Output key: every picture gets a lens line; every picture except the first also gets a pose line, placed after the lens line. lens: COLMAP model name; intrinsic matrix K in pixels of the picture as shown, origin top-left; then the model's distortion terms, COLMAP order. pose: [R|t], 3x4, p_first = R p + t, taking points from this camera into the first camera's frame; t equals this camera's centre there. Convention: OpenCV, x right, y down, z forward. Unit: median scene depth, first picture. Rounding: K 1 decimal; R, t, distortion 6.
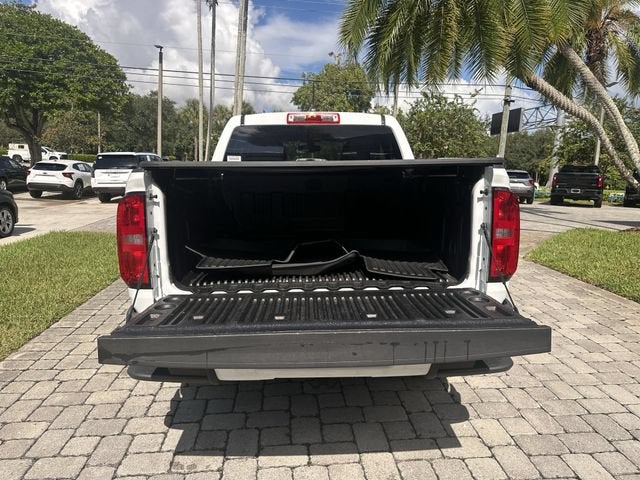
lens RADIAL K [[450.3, 0, 320.0], [0, 450.3, 240.0], [0, 0, 1]] dist [0.041306, -0.048969]
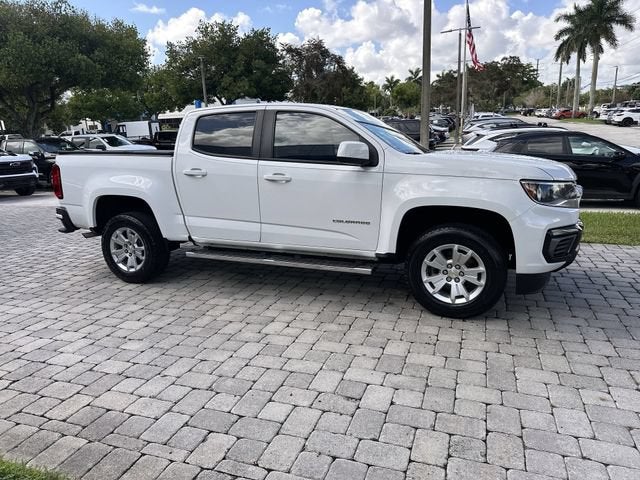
lens RADIAL K [[449.3, 0, 317.9], [0, 449.3, 239.2], [0, 0, 1]] dist [0.048645, -0.068005]
pose [[-0.412656, 0.197280, -0.889267, 1.228013], [-0.118632, 0.956310, 0.267204, -0.318603], [0.903129, 0.215759, -0.371223, 1.911020]]
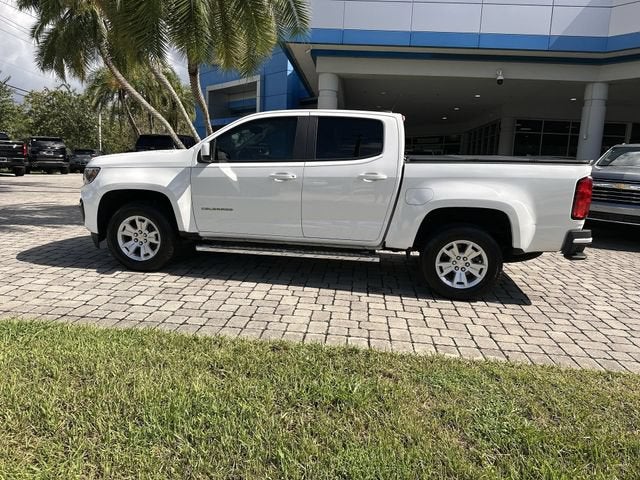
lens RADIAL K [[447.5, 0, 323.0], [0, 447.5, 239.0], [0, 0, 1]] dist [0.060123, -0.079611]
pose [[0.172210, -0.191041, 0.966358, -1.515707], [0.114838, 0.978218, 0.172921, -0.178283], [-0.978343, 0.081196, 0.190398, 1.006044]]
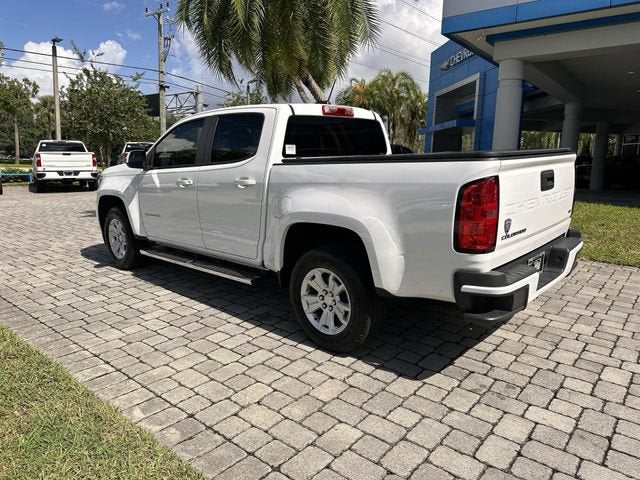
lens RADIAL K [[447.5, 0, 323.0], [0, 447.5, 239.0], [0, 0, 1]] dist [0.060123, -0.079611]
pose [[0.701392, -0.145102, 0.697850, -0.878912], [0.122084, 0.989048, 0.082945, -0.050936], [-0.702243, 0.027020, 0.711425, 0.234052]]
